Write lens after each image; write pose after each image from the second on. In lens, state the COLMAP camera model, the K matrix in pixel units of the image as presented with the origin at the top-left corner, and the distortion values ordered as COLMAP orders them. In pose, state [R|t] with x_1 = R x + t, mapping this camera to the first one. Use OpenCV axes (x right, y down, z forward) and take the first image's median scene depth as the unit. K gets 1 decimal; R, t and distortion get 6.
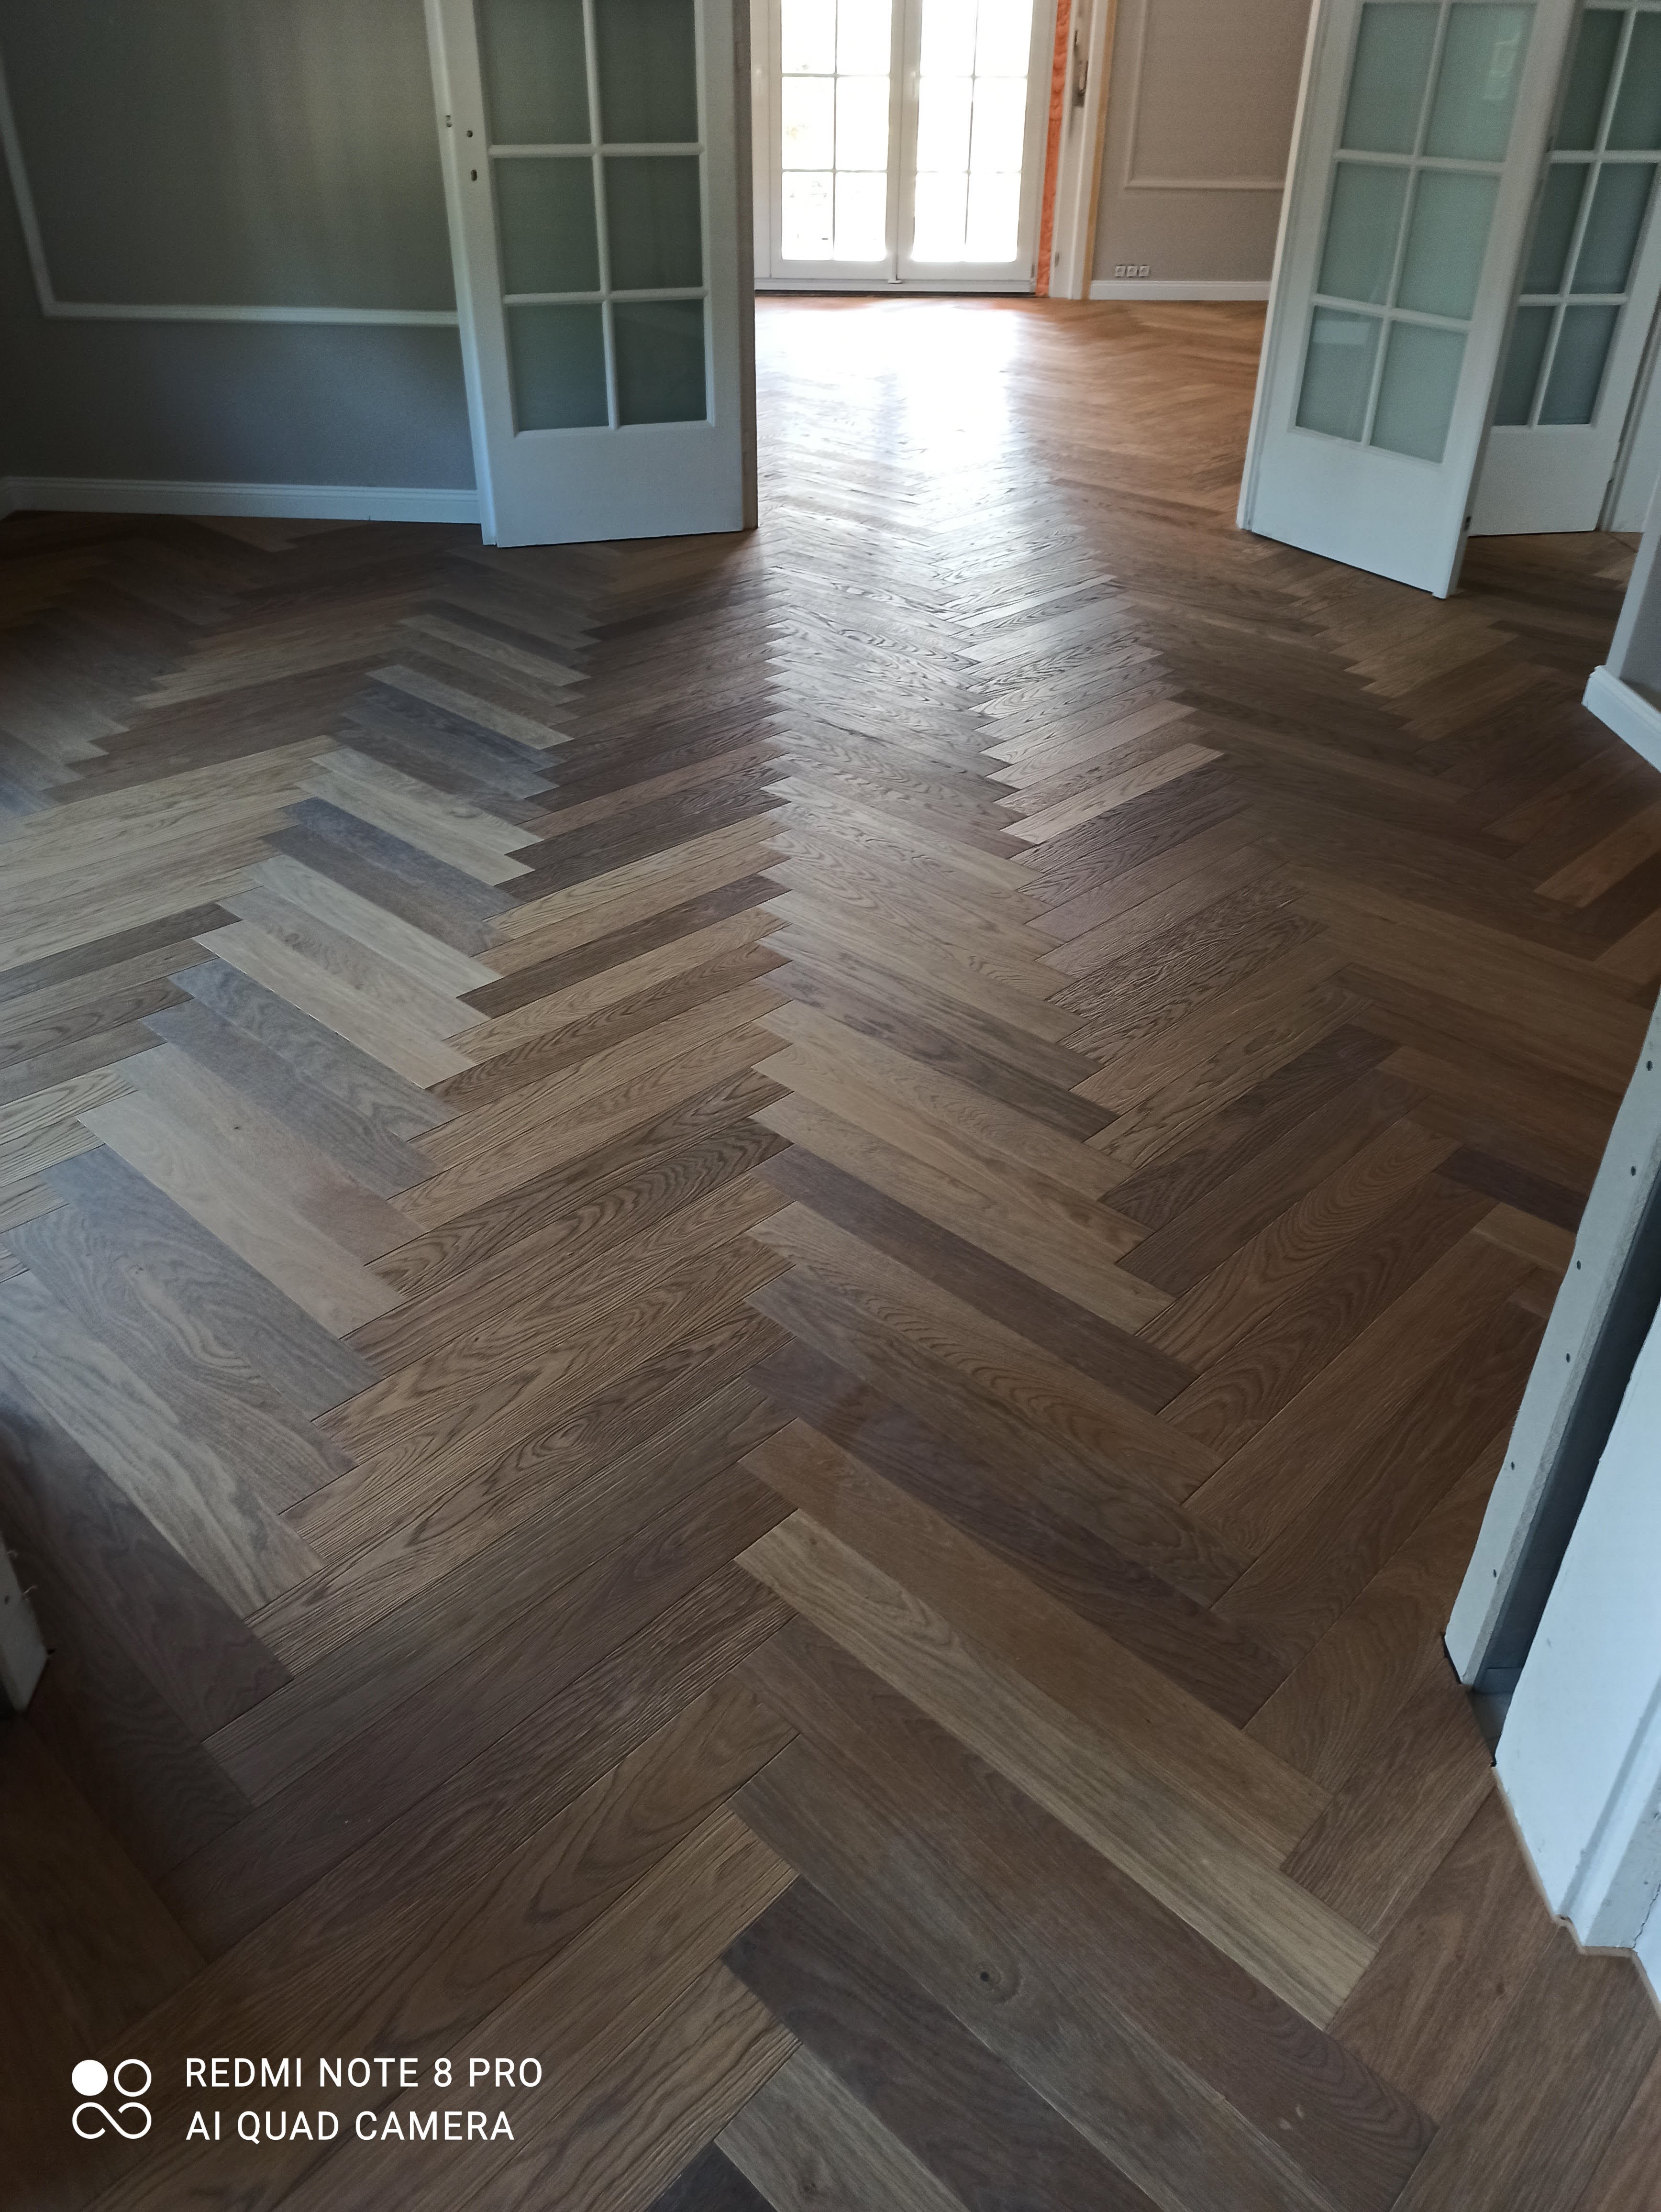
lens RADIAL K [[1649.2, 0, 830.2], [0, 1649.2, 1077.3], [0, 0, 1]] dist [0.059879, -0.049512]
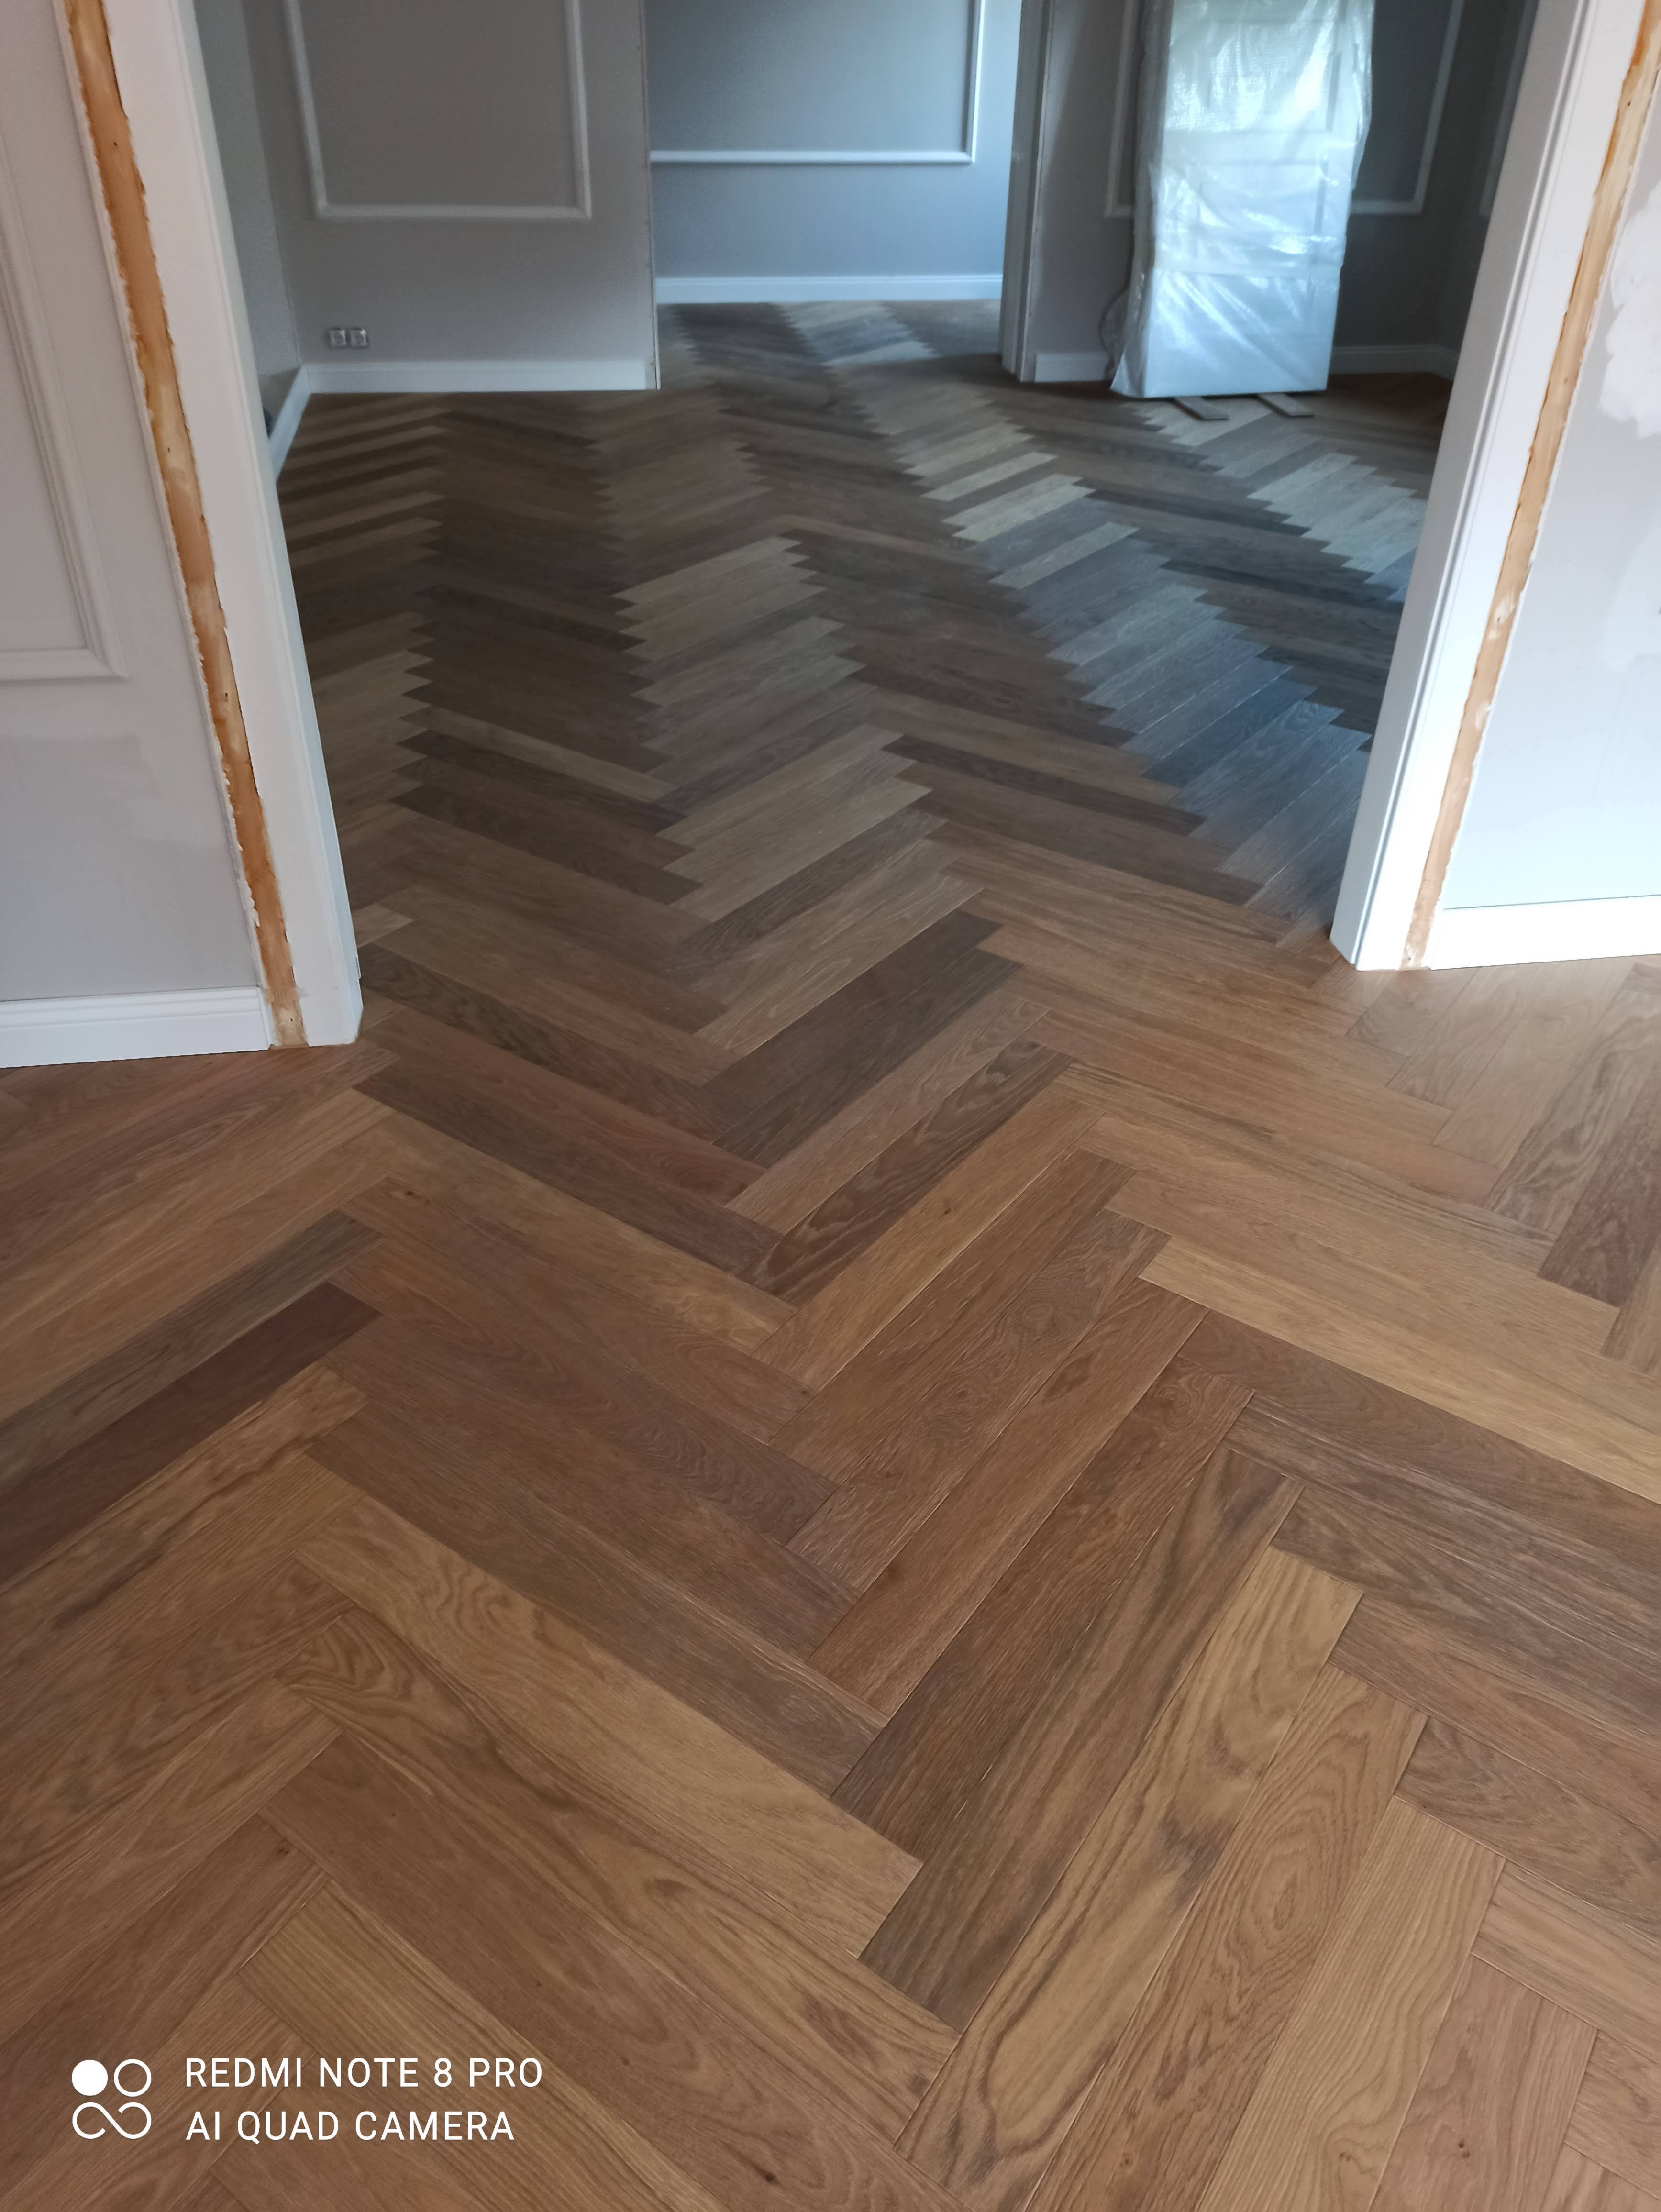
lens RADIAL K [[1649.2, 0, 830.2], [0, 1649.2, 1077.3], [0, 0, 1]] dist [0.059879, -0.049512]
pose [[-0.988858, 0.053351, -0.138972, 0.191114], [-0.105441, 0.407971, 0.906886, -0.798803], [0.105080, 0.911435, -0.397800, 1.278587]]
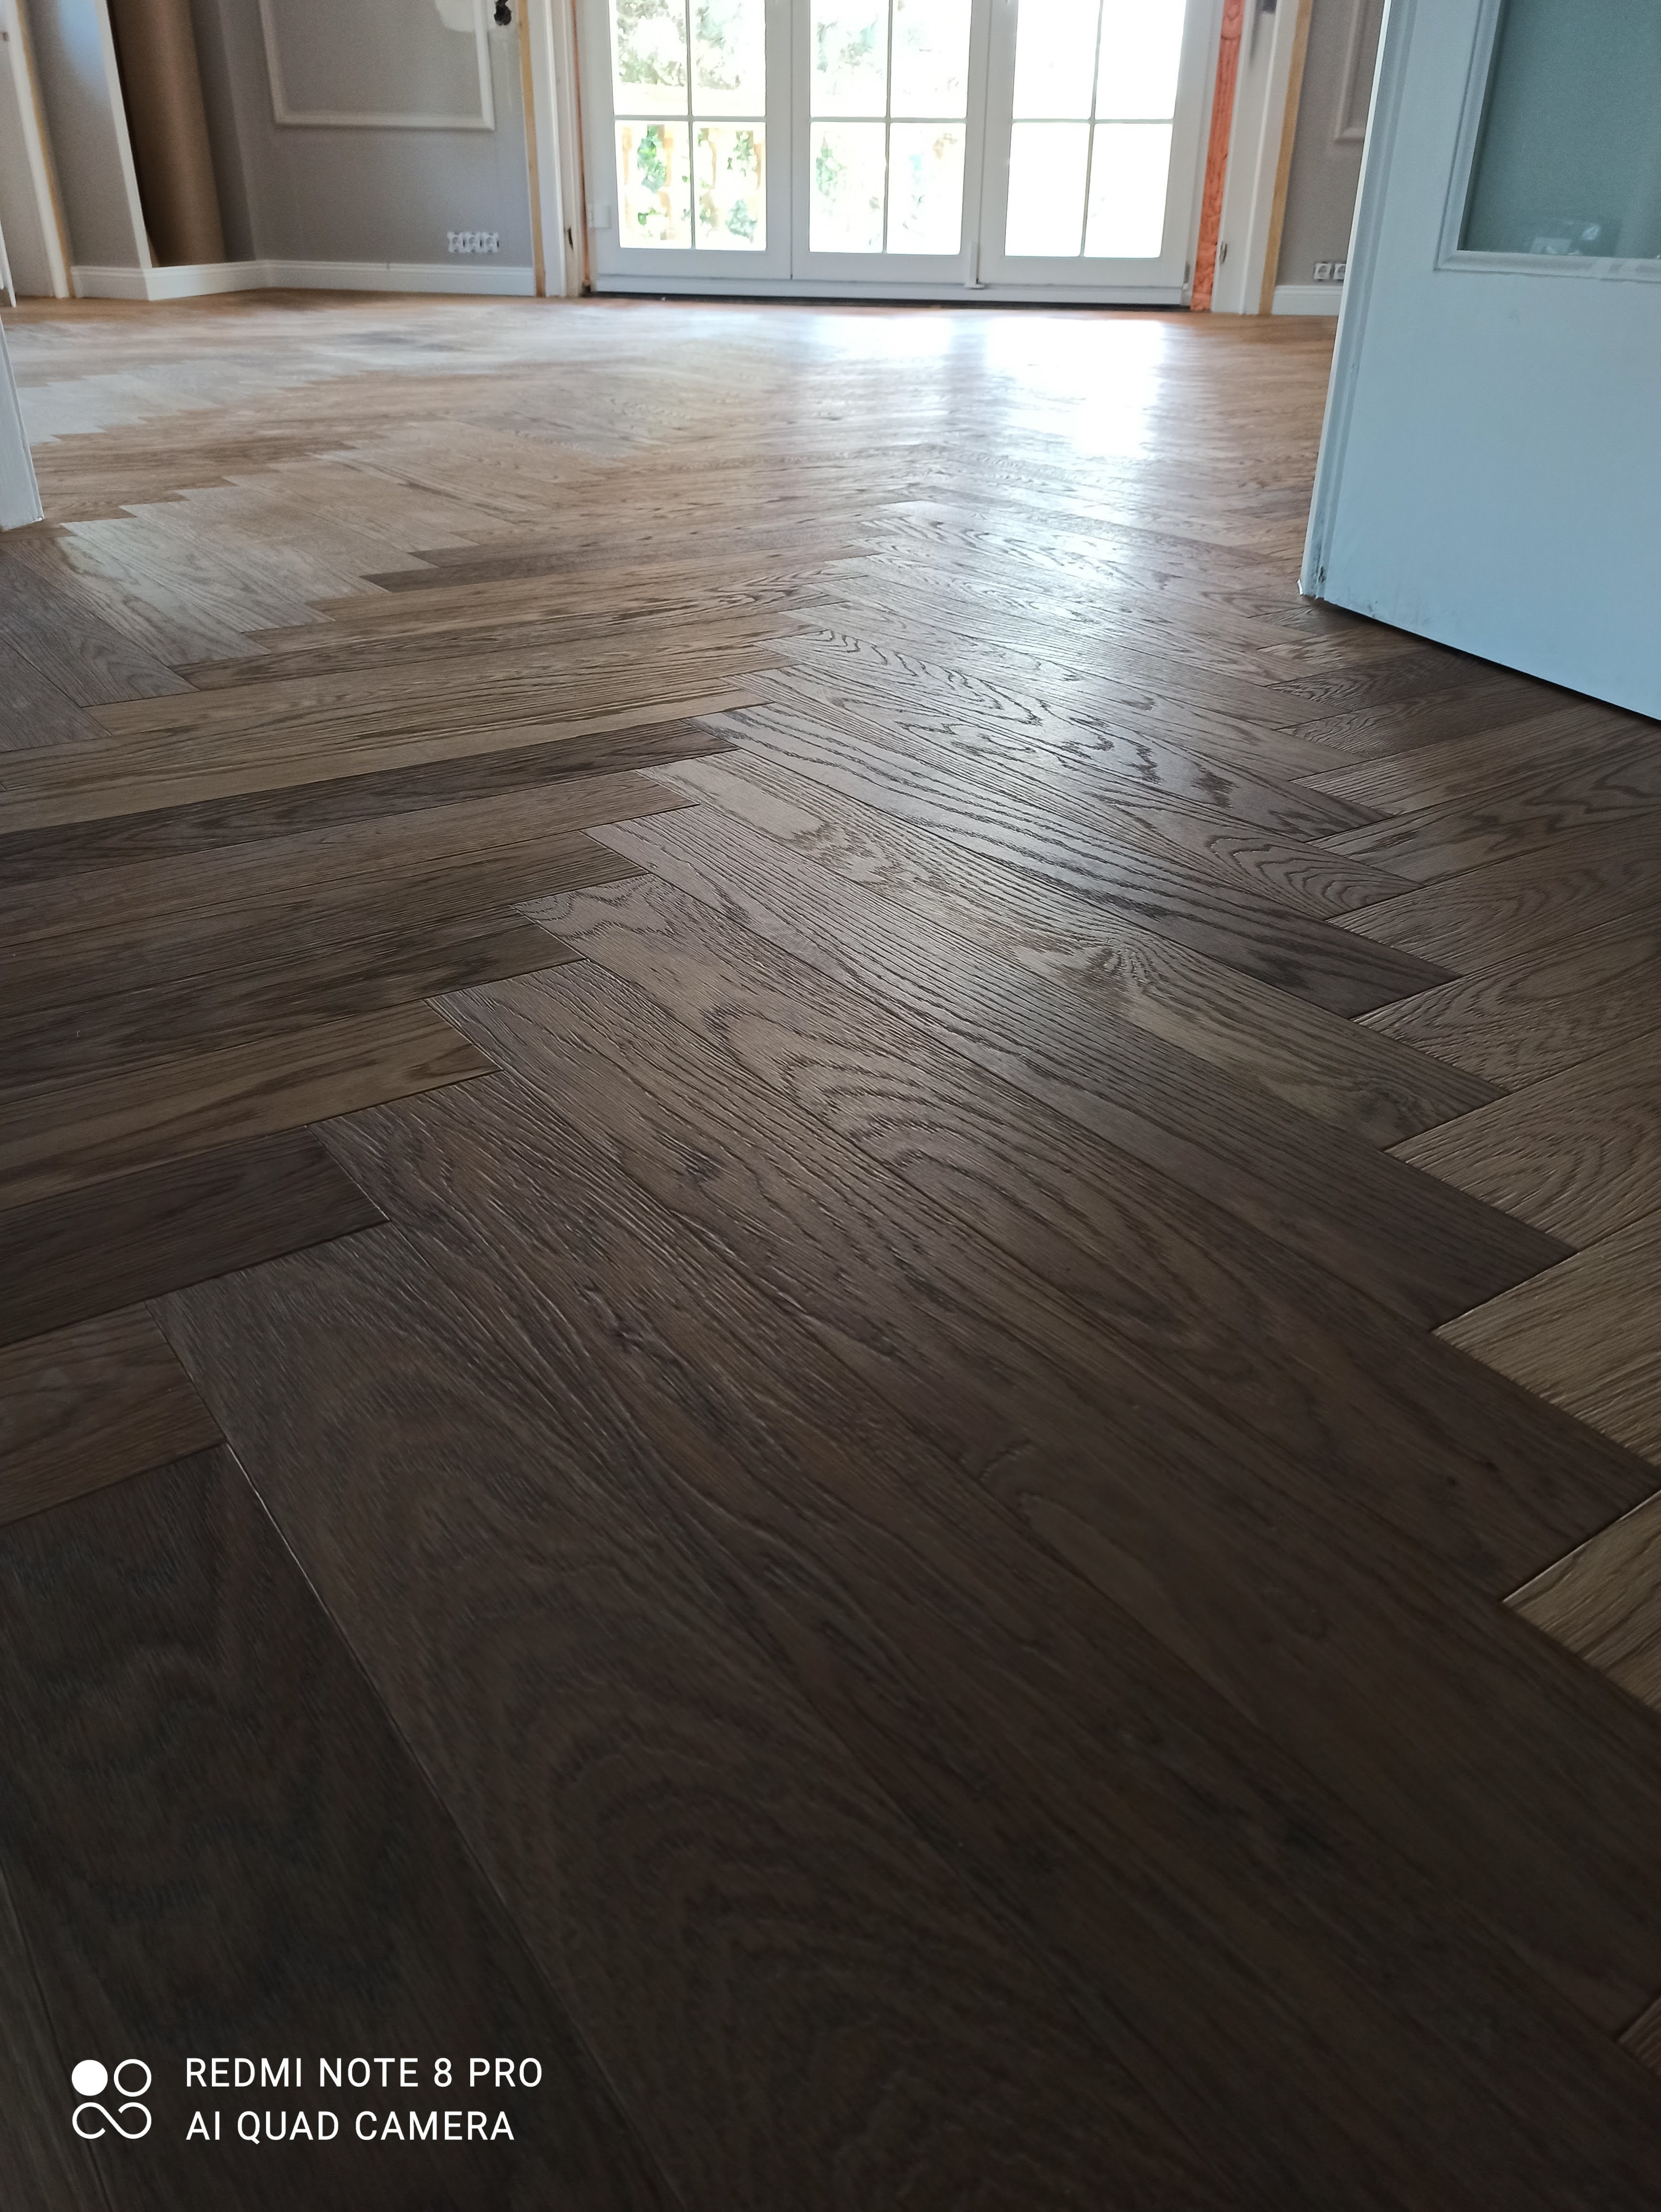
lens RADIAL K [[1666.1, 0, 830.0], [0, 1666.1, 1071.7], [0, 0, 1]] dist [0.021630, 0.001249]
pose [[0.982380, 0.087439, -0.165180, 0.226939], [-0.101375, 0.991794, -0.077893, -0.205519], [0.157014, 0.093266, 0.983183, 0.688188]]
